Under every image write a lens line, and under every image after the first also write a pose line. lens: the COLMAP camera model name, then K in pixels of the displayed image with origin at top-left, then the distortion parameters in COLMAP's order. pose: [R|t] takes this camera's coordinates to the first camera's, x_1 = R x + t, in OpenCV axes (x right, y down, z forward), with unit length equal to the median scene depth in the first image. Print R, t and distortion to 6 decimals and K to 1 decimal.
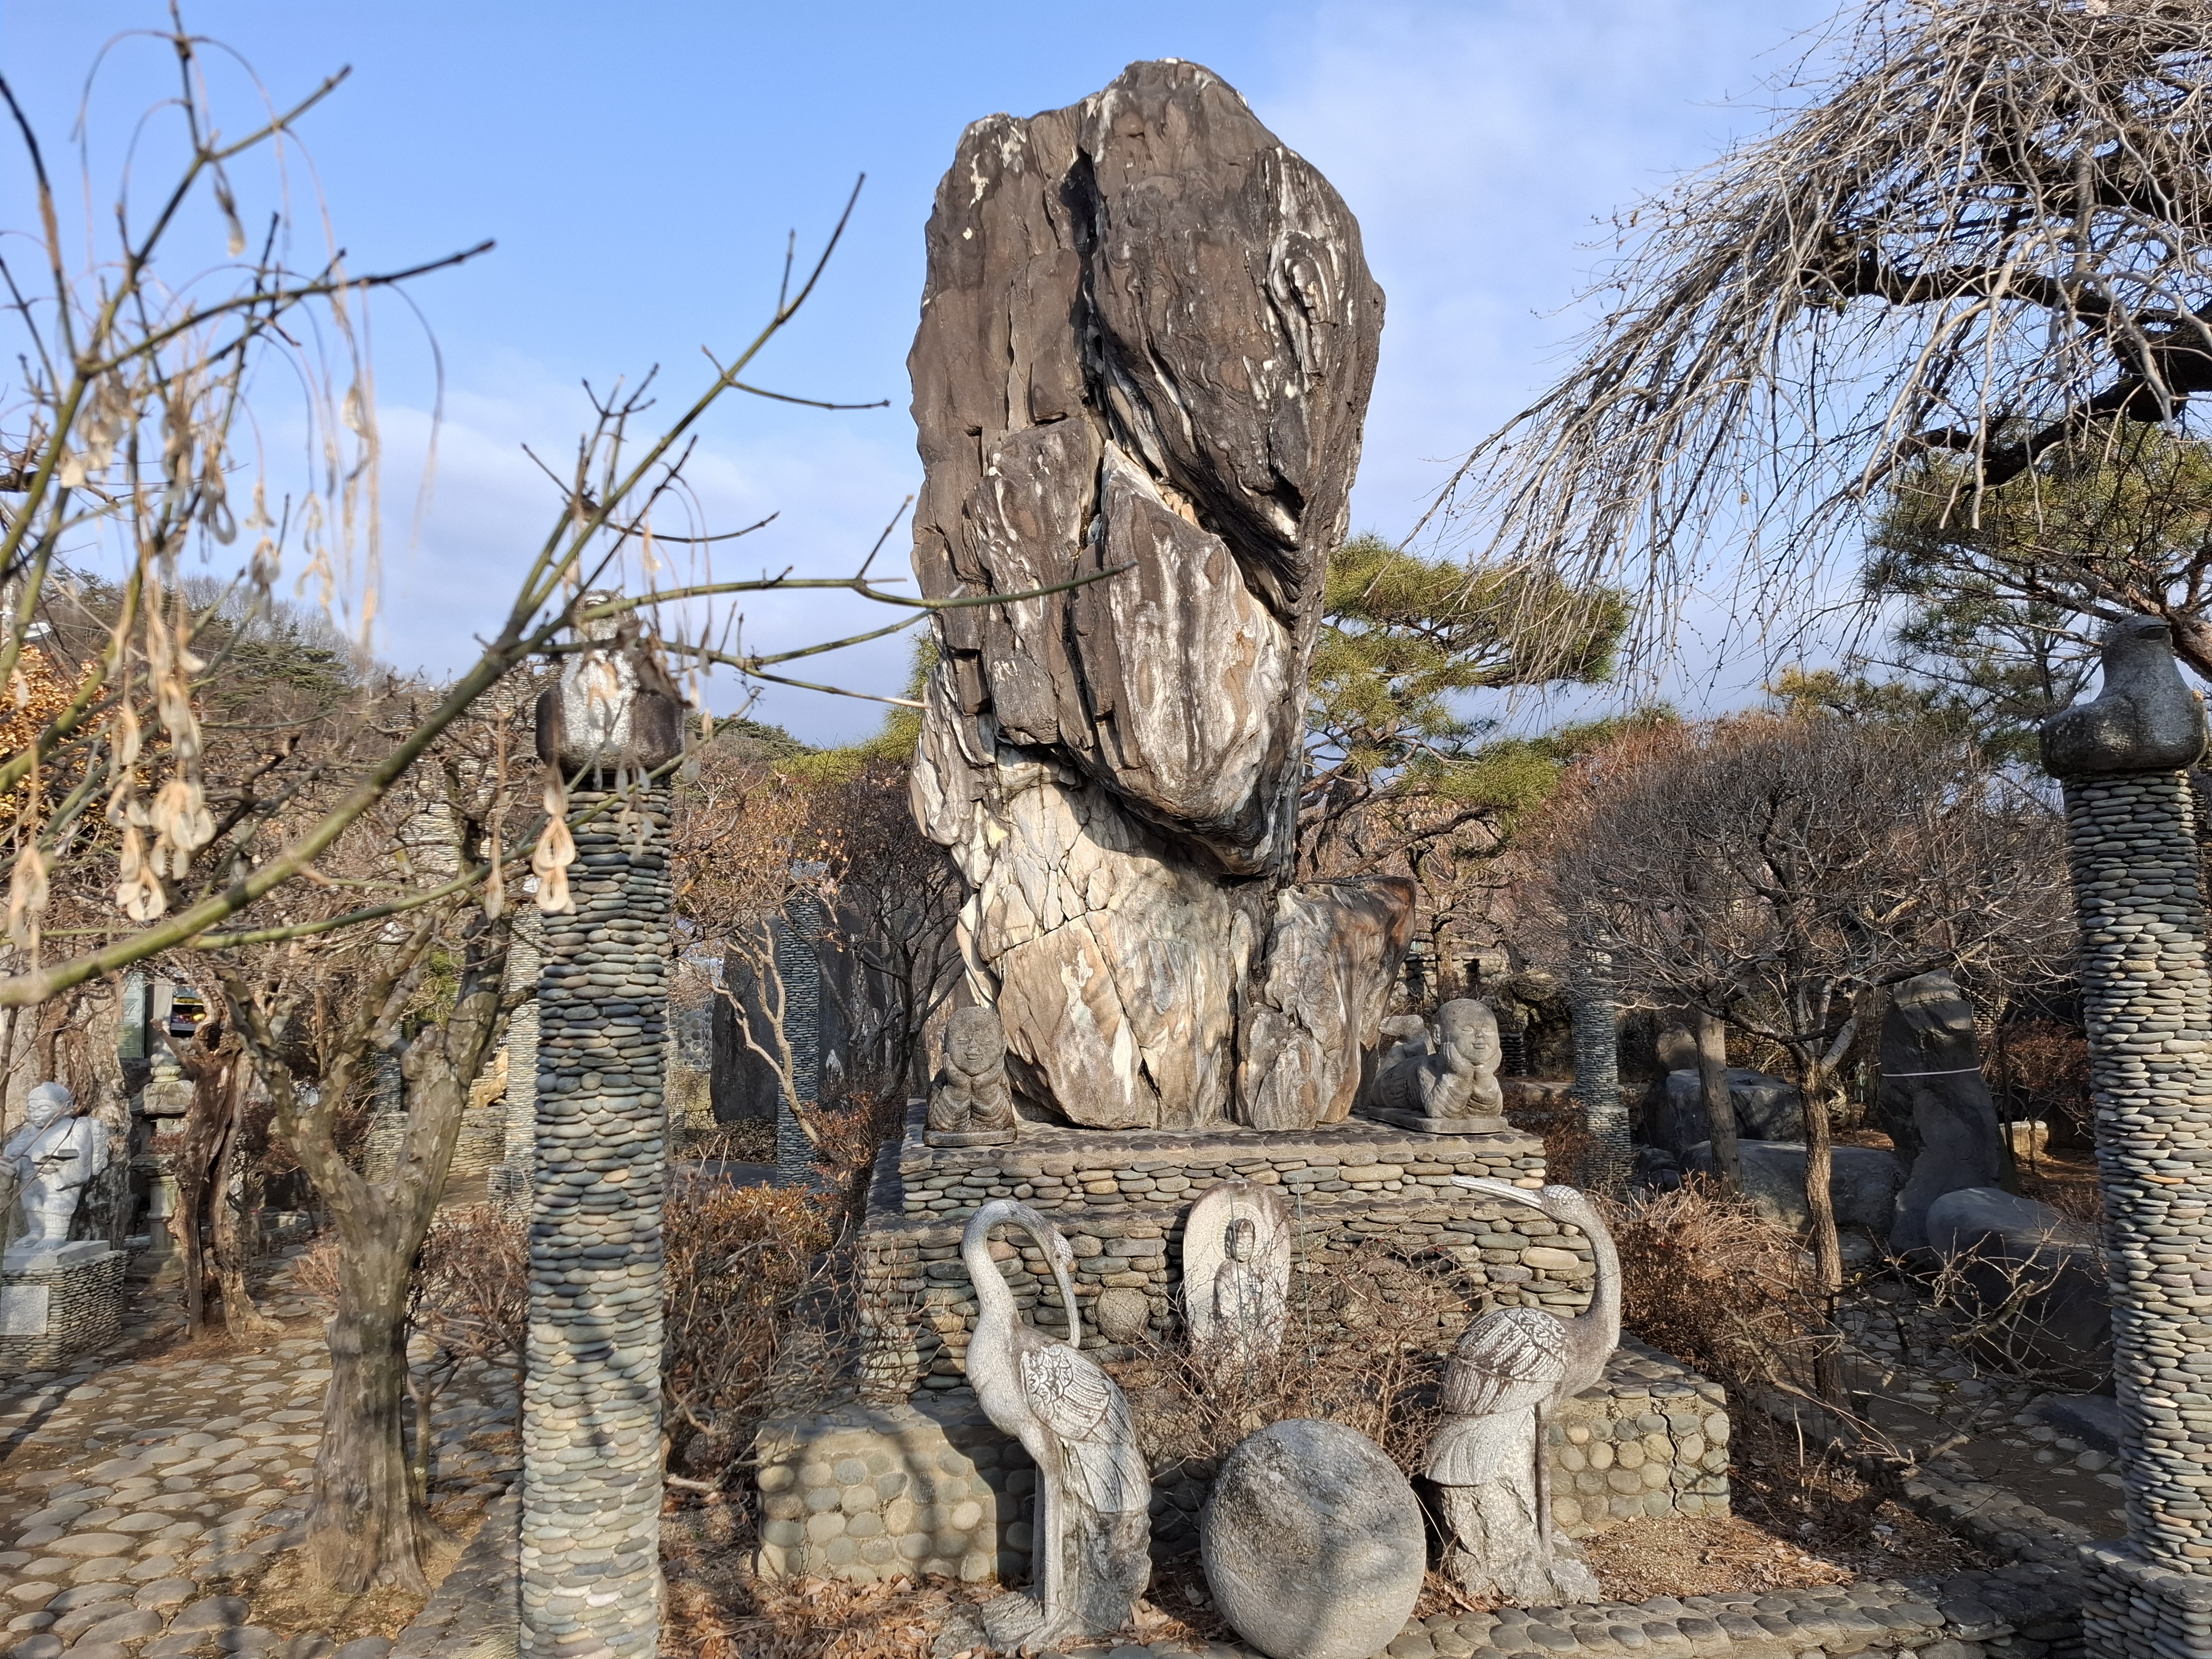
lens RADIAL K [[1485.3, 0, 1154.2], [0, 1485.3, 831.9], [0, 0, 1]] dist [0.114238, -0.139133]
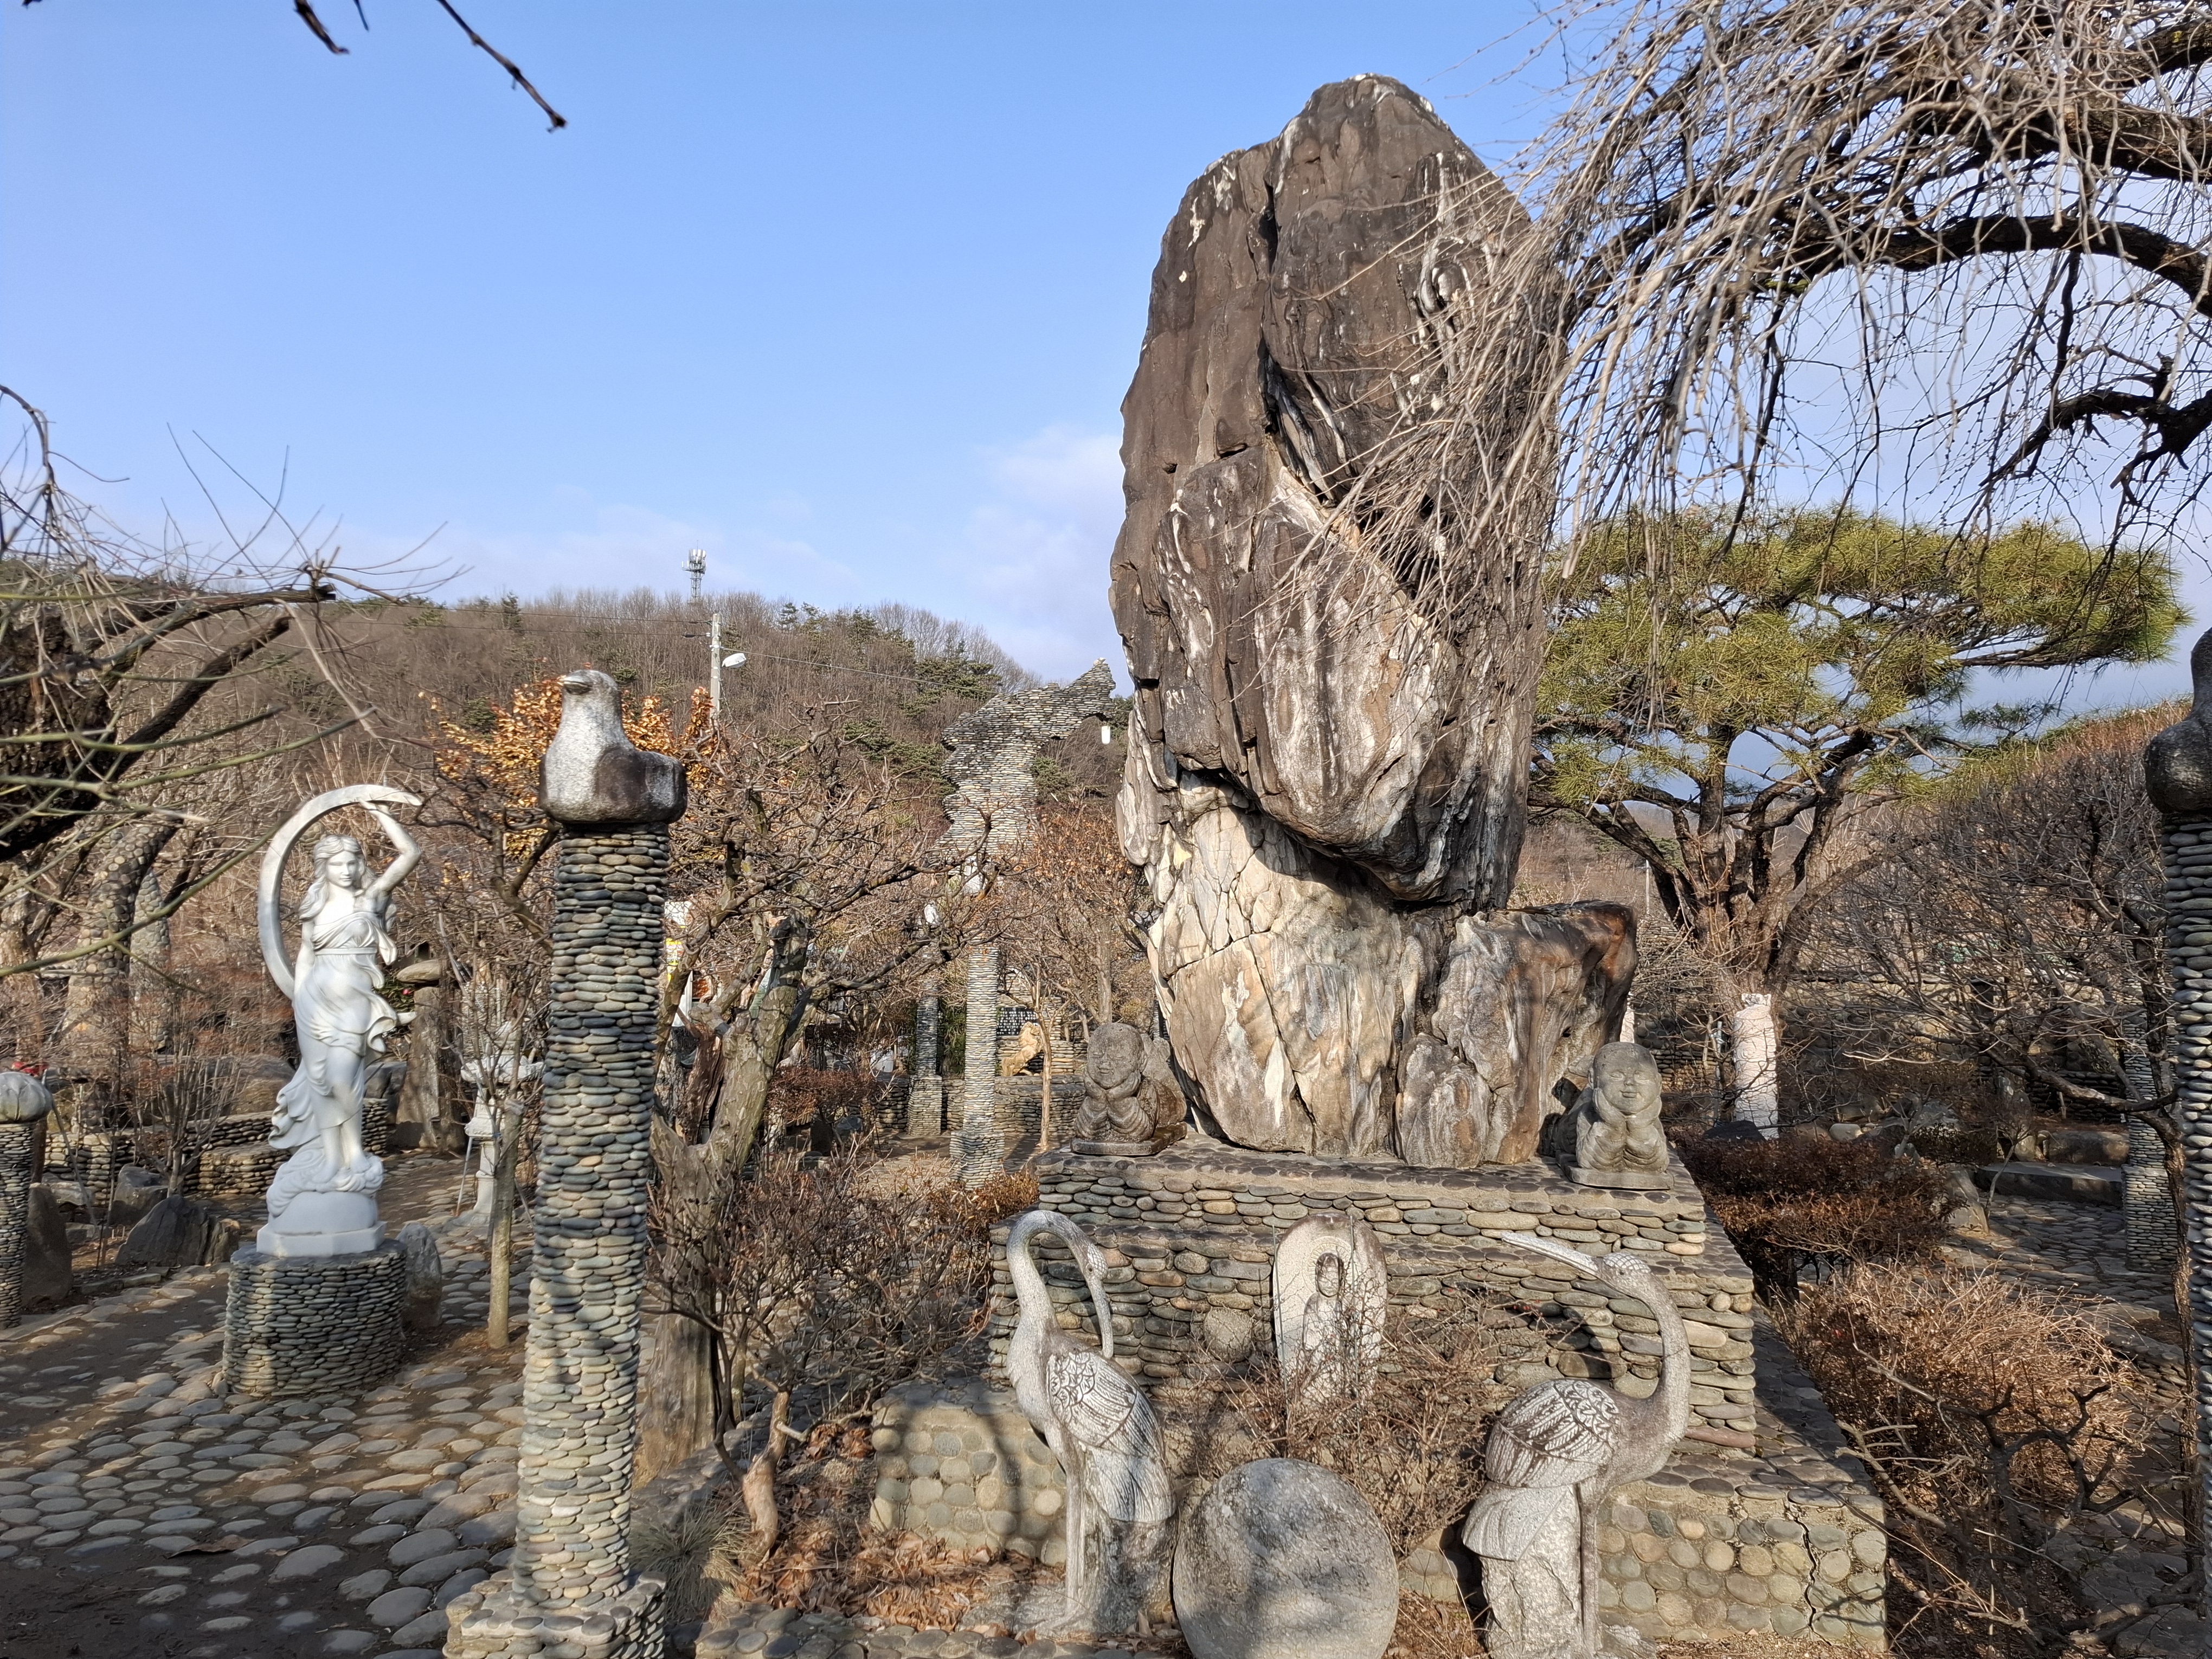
lens RADIAL K [[1483.3, 0, 1106.0], [0, 1483.3, 829.5], [0, 0, 1]] dist [0.094074, -0.099573]
pose [[0.931554, 0.001950, -0.363598, 0.246955], [-0.001743, 0.999998, 0.000898, -0.019691], [0.363599, -0.000203, 0.931556, 0.021196]]
